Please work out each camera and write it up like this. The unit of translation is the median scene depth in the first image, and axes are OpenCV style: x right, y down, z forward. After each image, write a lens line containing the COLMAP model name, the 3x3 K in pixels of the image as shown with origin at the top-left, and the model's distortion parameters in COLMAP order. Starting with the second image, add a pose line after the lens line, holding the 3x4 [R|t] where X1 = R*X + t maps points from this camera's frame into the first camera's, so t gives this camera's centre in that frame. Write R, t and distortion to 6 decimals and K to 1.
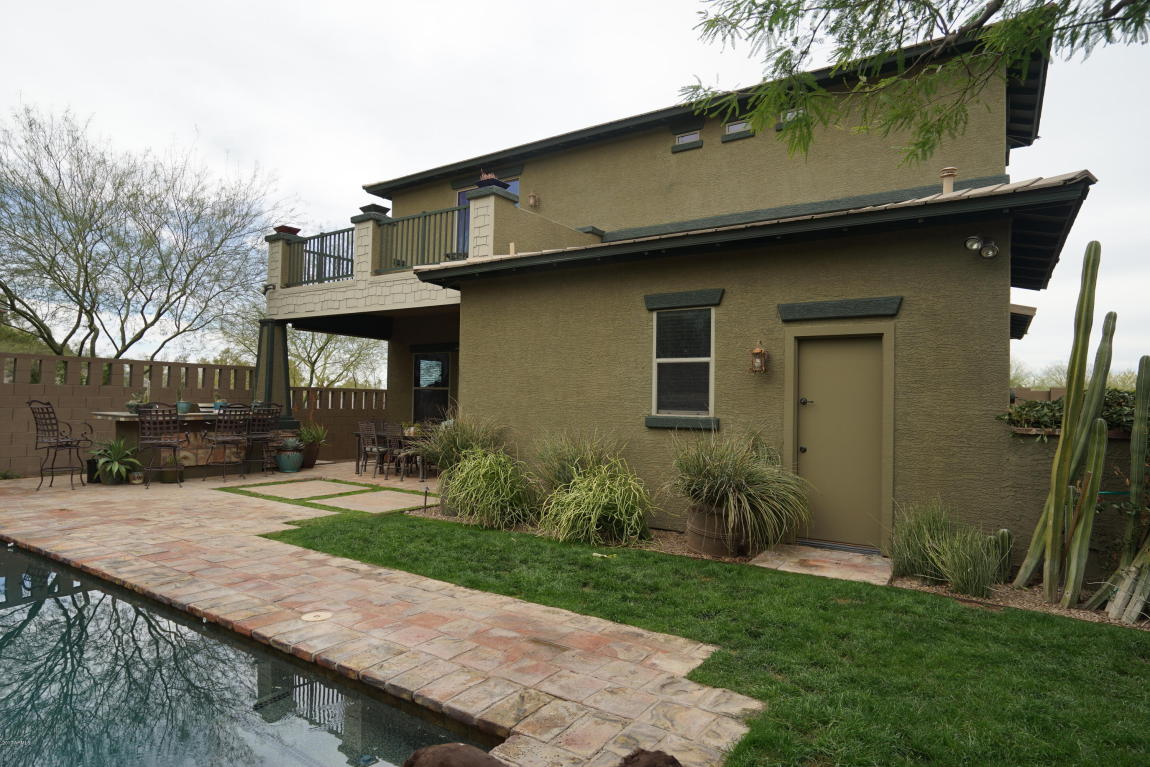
lens RADIAL K [[634.7, 0, 572.6], [0, 634.7, 388.9], [0, 0, 1]] dist [-0.019029, 0.000510]
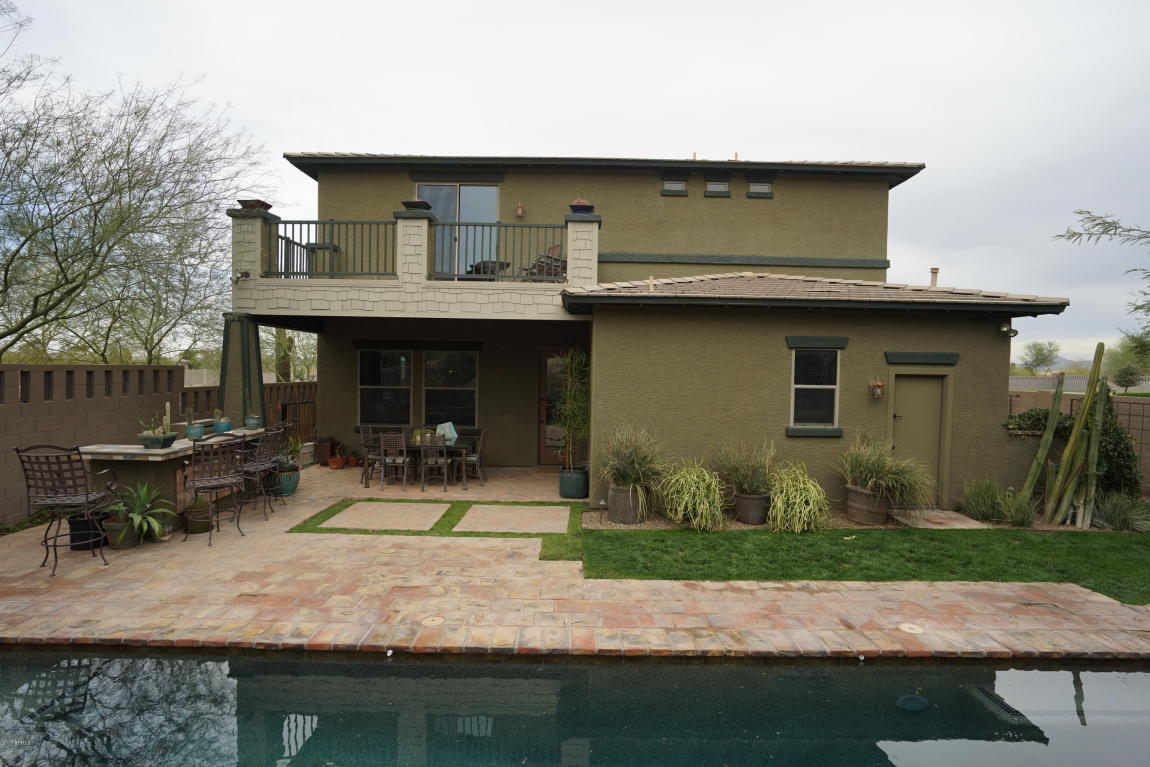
lens RADIAL K [[571.5, 0, 572.2], [0, 571.5, 386.8], [0, 0, 1]] dist [-0.048474, 0.025018]
pose [[0.837048, -0.024381, 0.546585, -0.955913], [-0.010040, 0.998154, 0.059899, -0.115526], [-0.547037, -0.055626, 0.835258, 0.269314]]
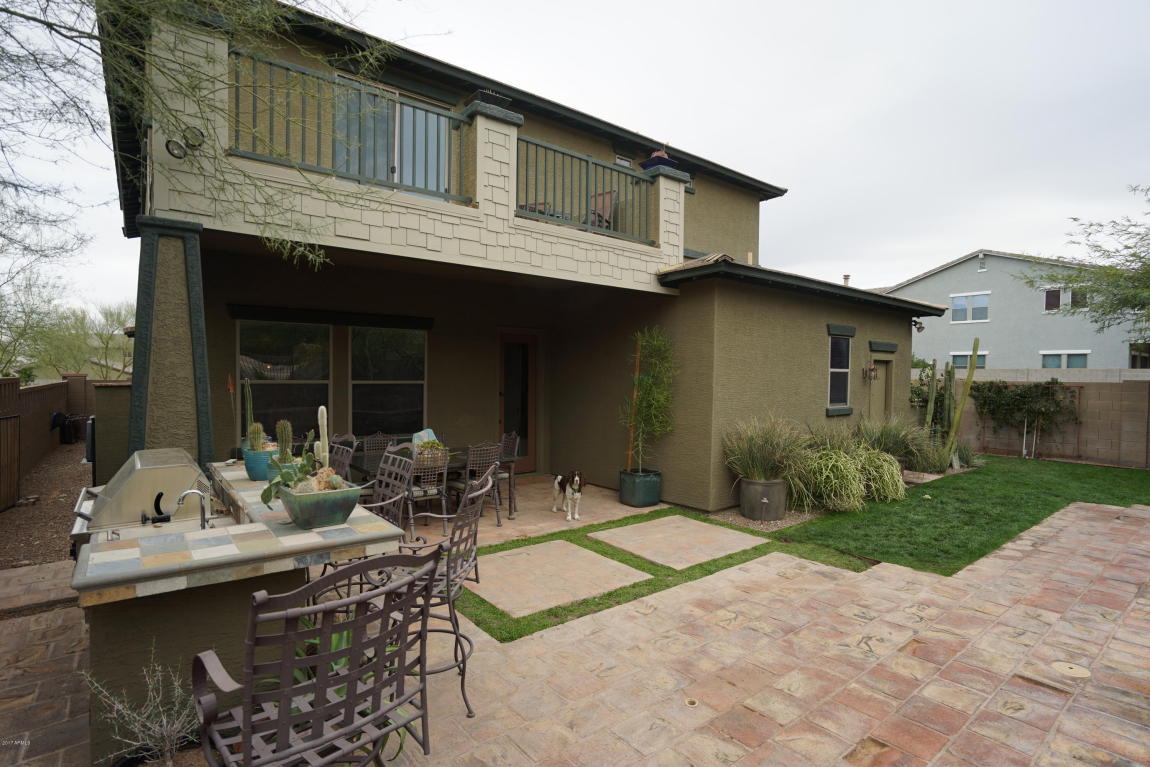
lens RADIAL K [[571.5, 0, 572.2], [0, 571.5, 386.8], [0, 0, 1]] dist [-0.048474, 0.025018]
pose [[0.309264, -0.040638, 0.950108, -1.347585], [-0.024208, 0.998426, 0.050584, -0.060602], [-0.950668, -0.038644, 0.307794, 1.214209]]
